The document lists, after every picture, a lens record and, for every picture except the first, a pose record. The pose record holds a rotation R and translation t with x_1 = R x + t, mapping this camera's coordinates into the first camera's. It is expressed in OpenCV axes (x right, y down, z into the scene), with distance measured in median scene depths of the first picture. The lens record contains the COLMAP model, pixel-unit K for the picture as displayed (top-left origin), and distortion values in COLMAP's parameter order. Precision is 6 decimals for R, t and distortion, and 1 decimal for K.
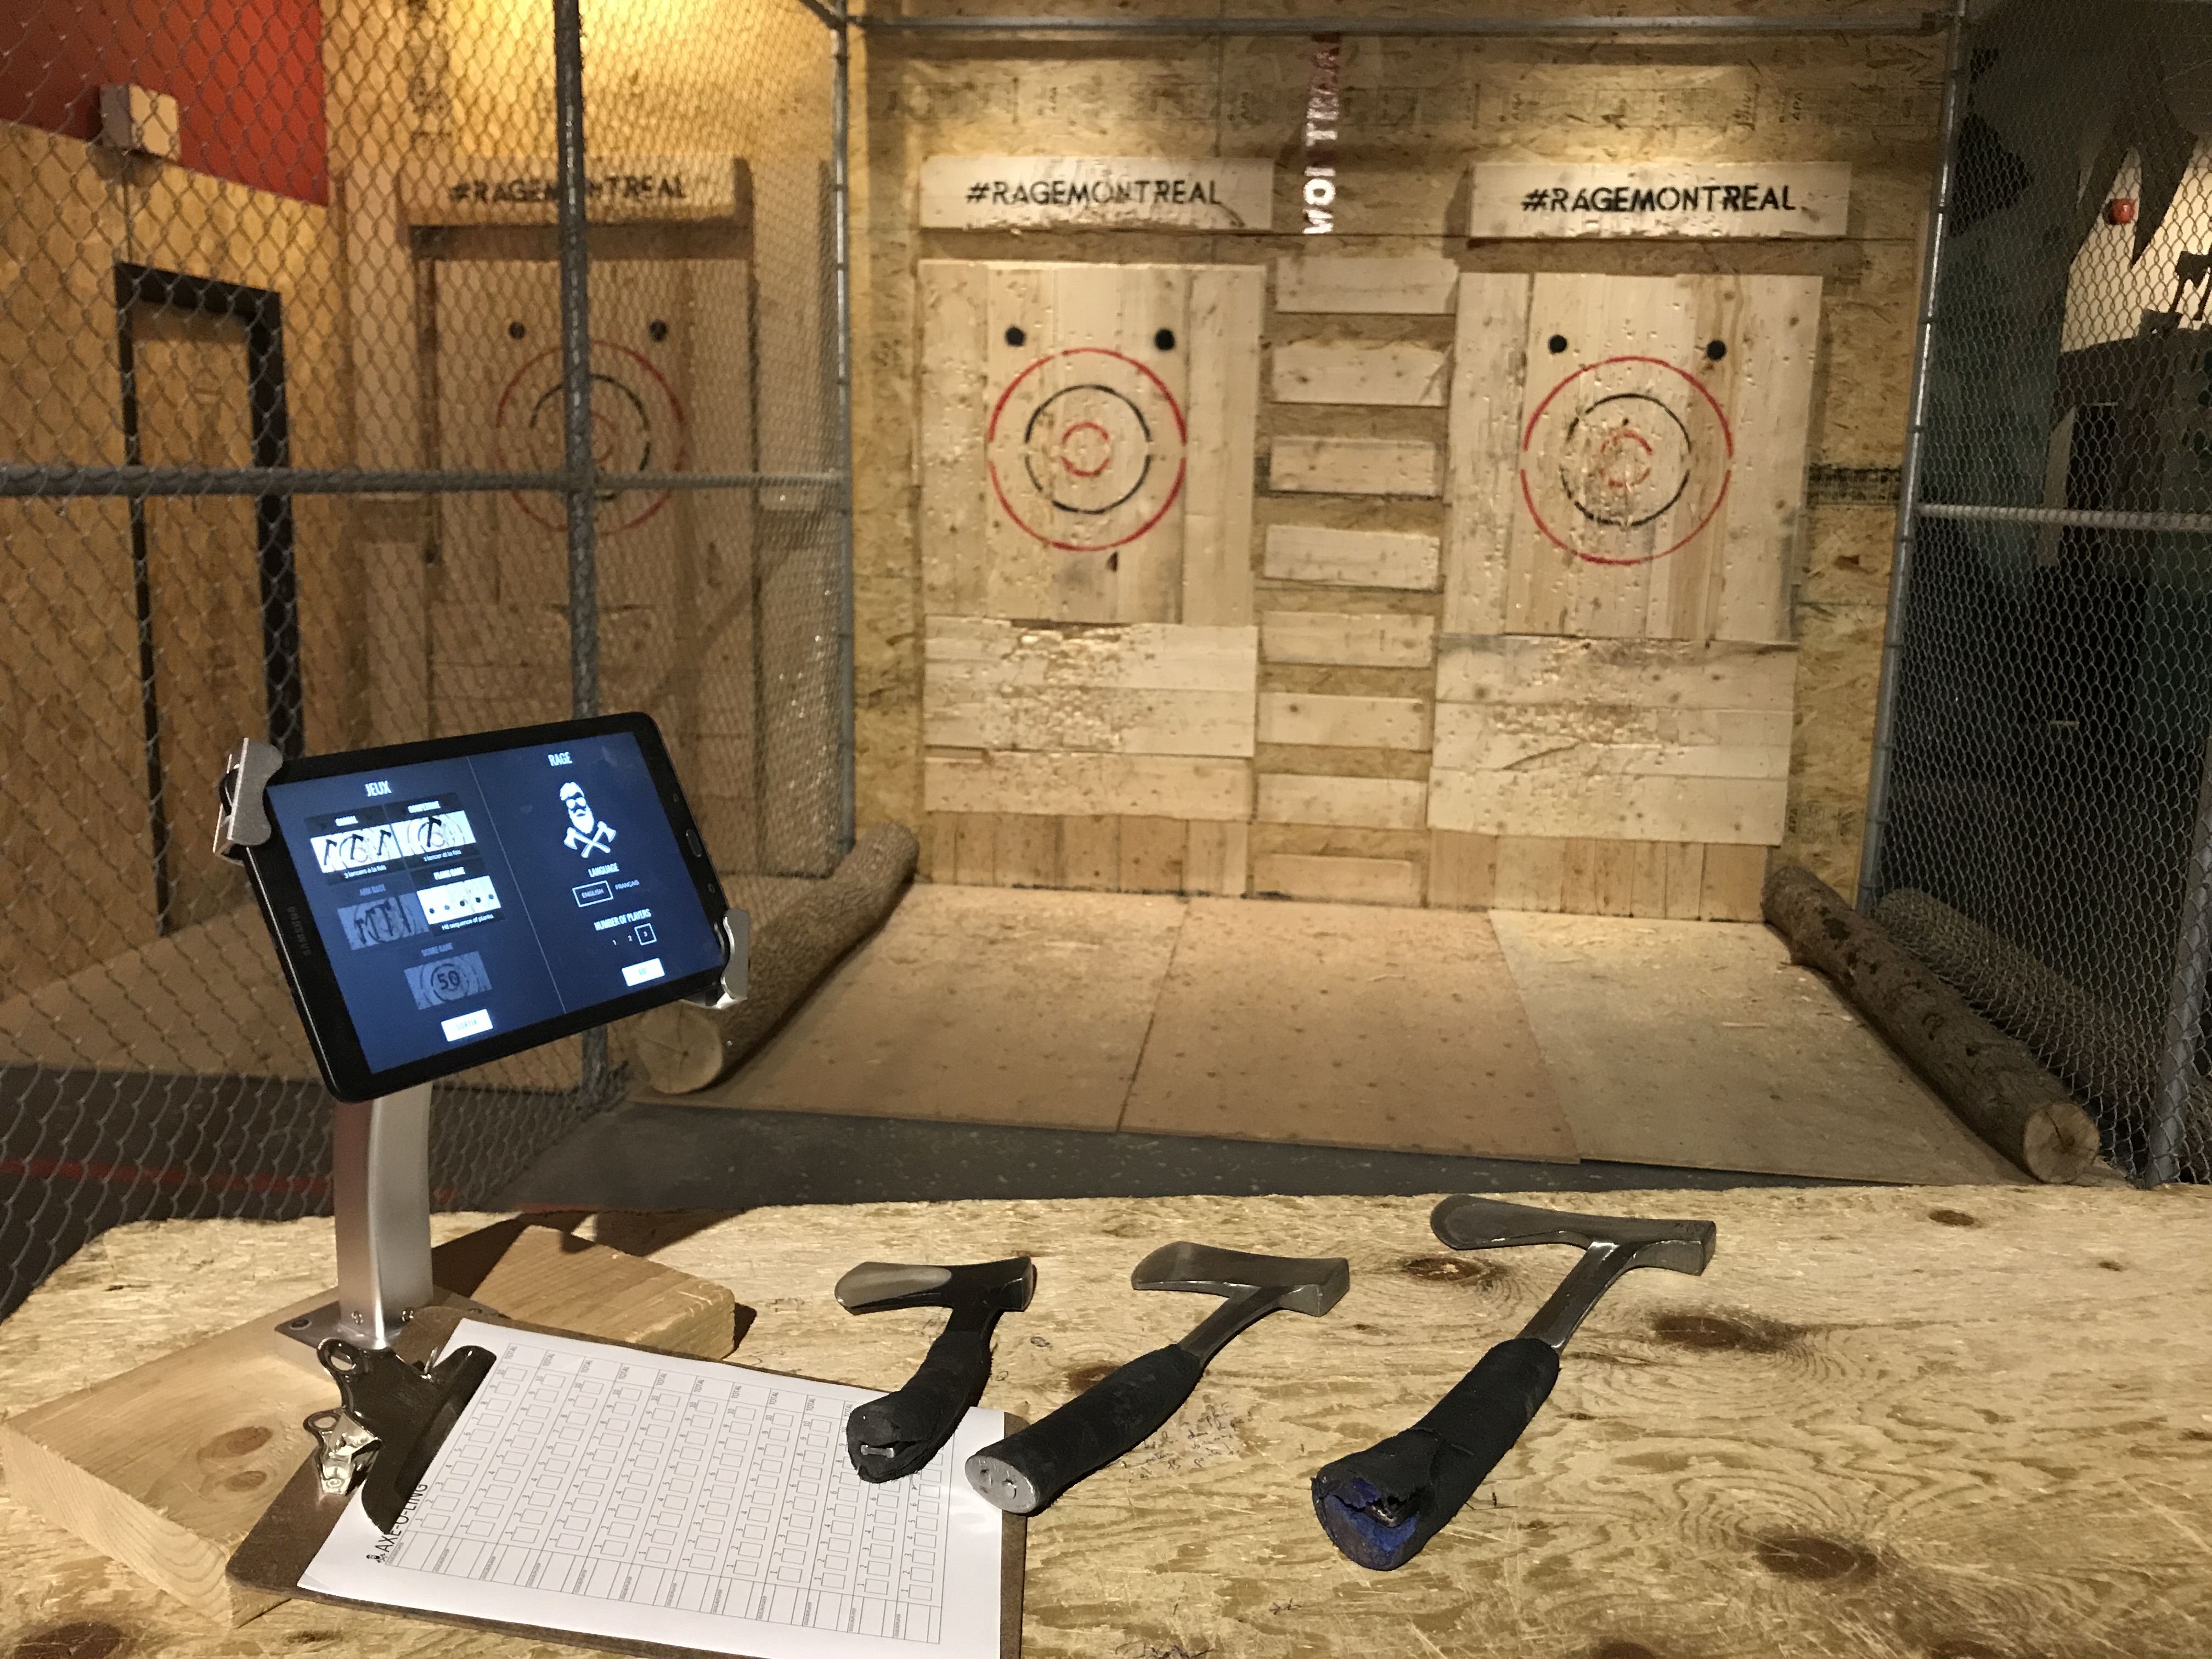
lens RADIAL K [[1818.2, 0, 1094.8], [0, 1818.2, 829.6], [0, 0, 1]] dist [0.094874, -0.197124]
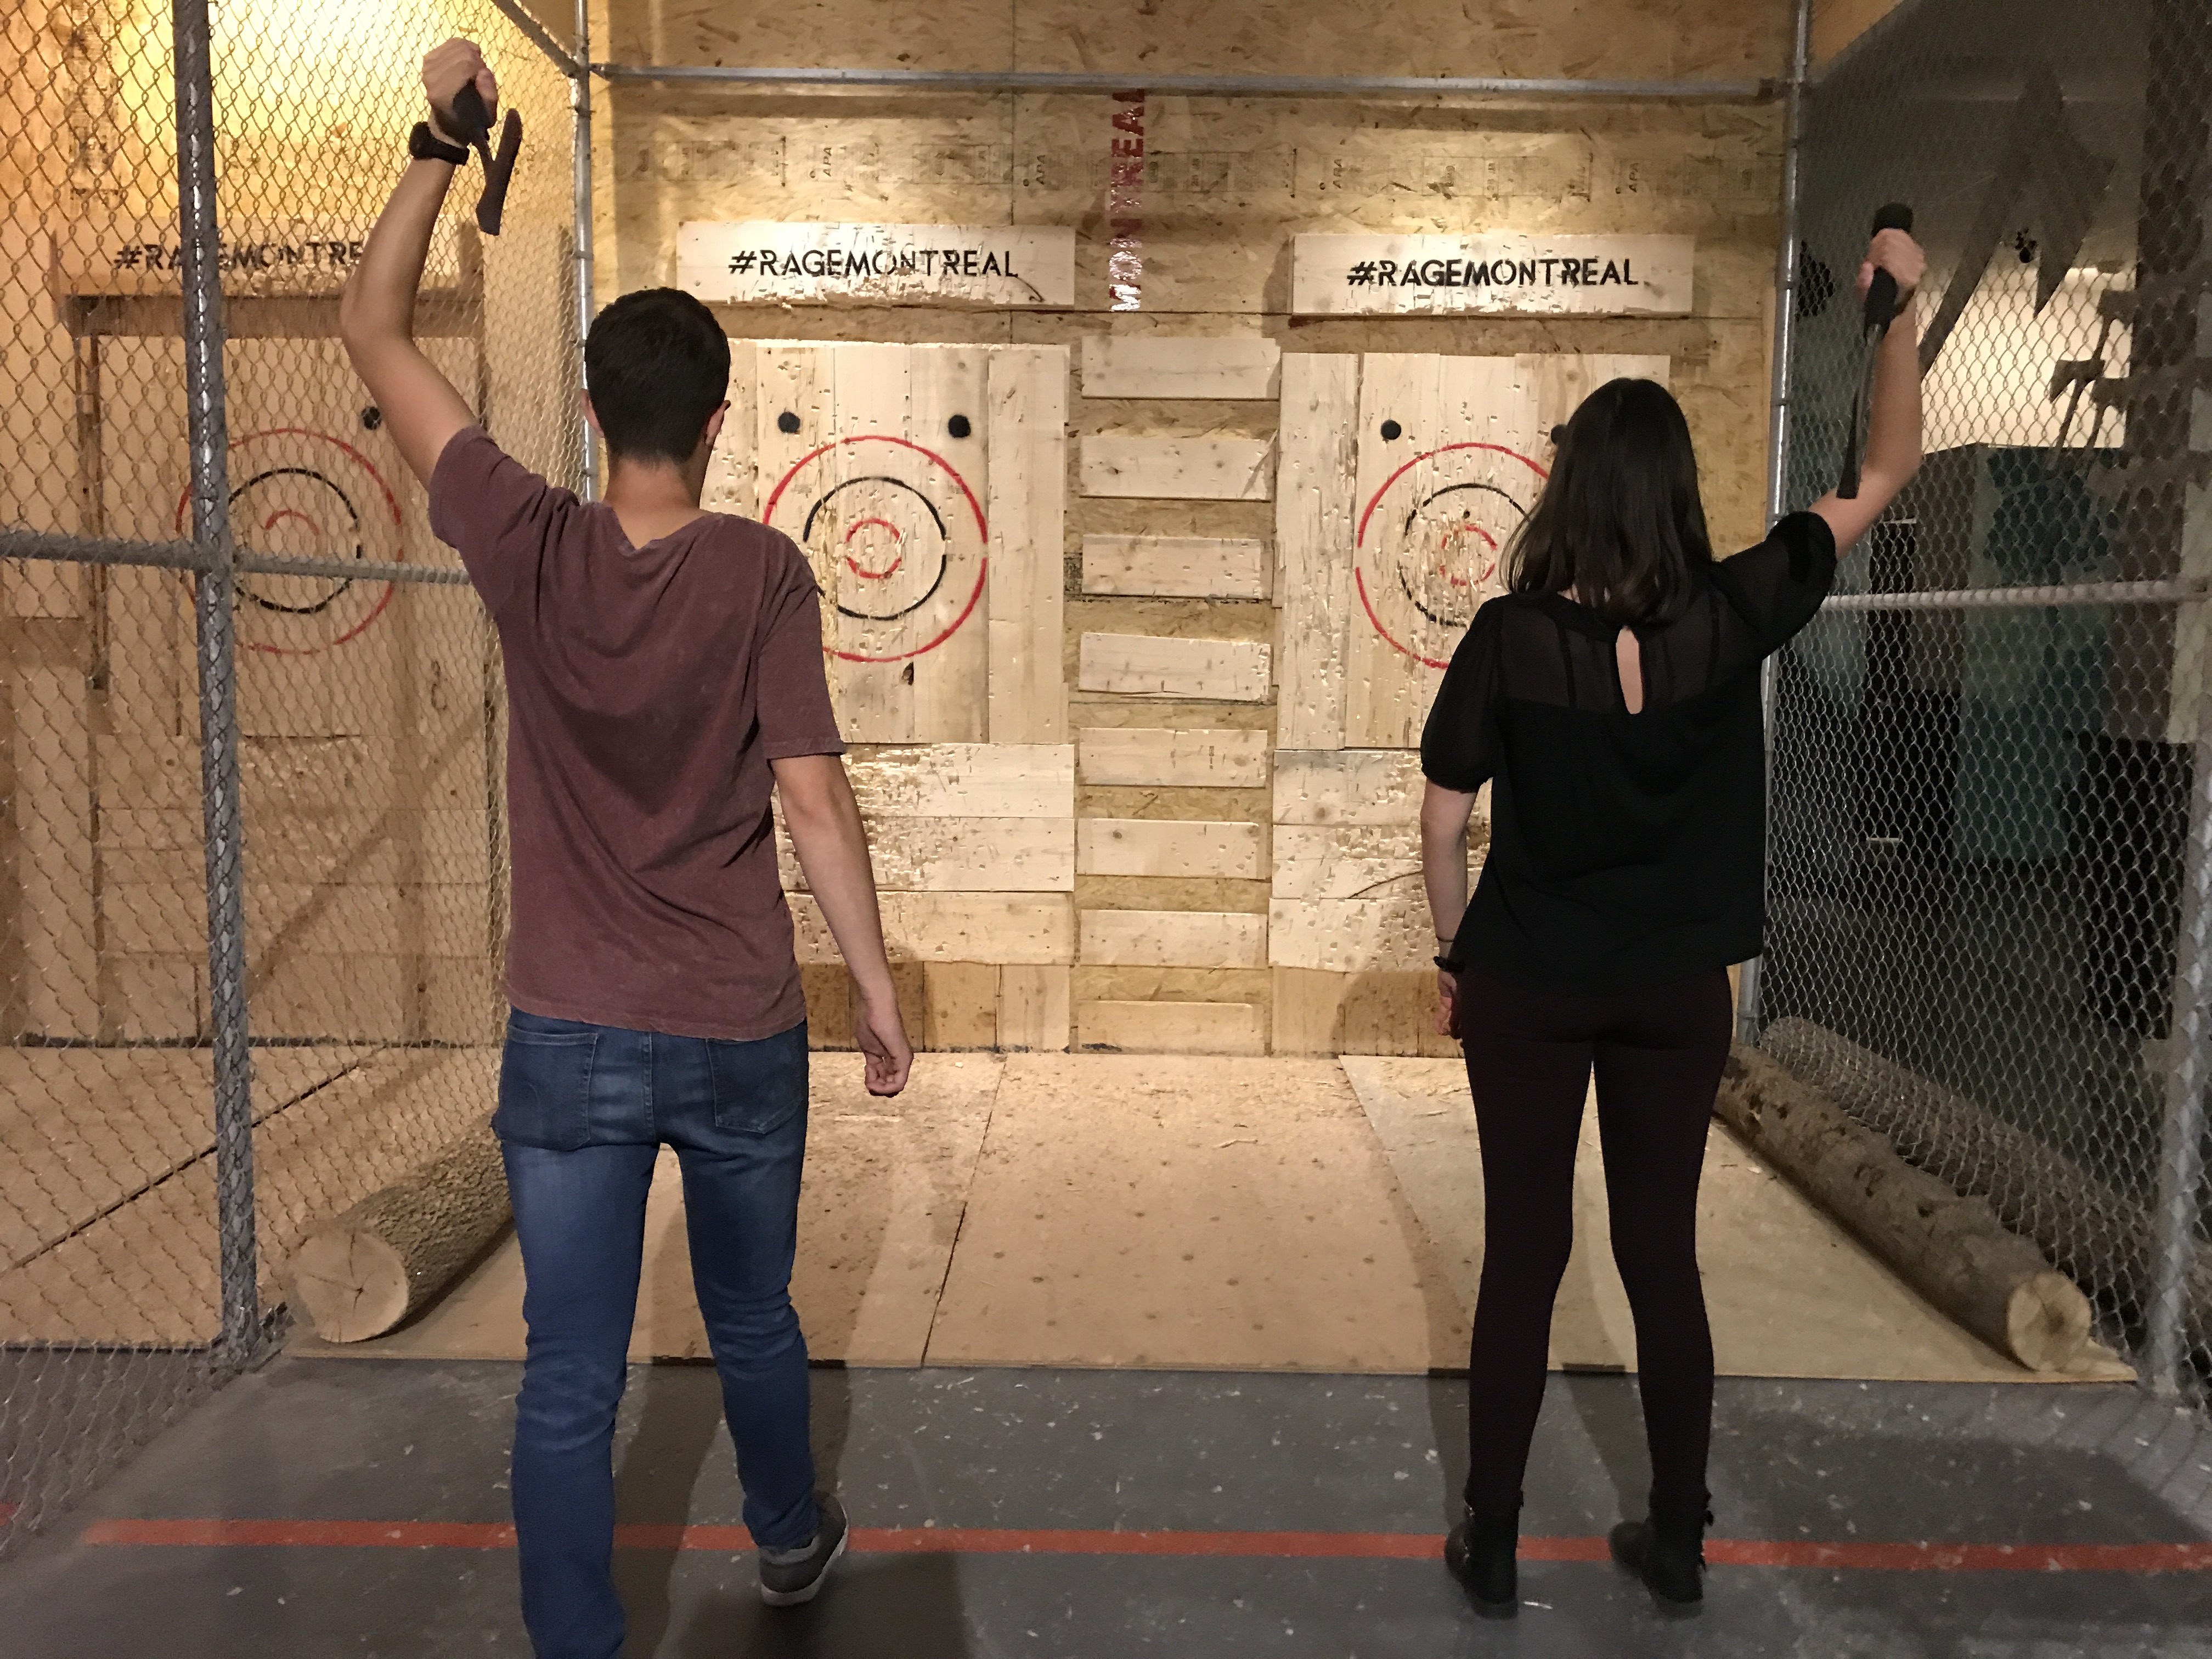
lens RADIAL K [[1818.2, 0, 1094.8], [0, 1818.2, 829.6], [0, 0, 1]] dist [0.094874, -0.197124]
pose [[0.994290, -0.023091, 0.104186, 0.006662], [0.031091, 0.996637, -0.075822, -0.002420], [-0.102084, 0.078628, 0.991663, 0.127767]]
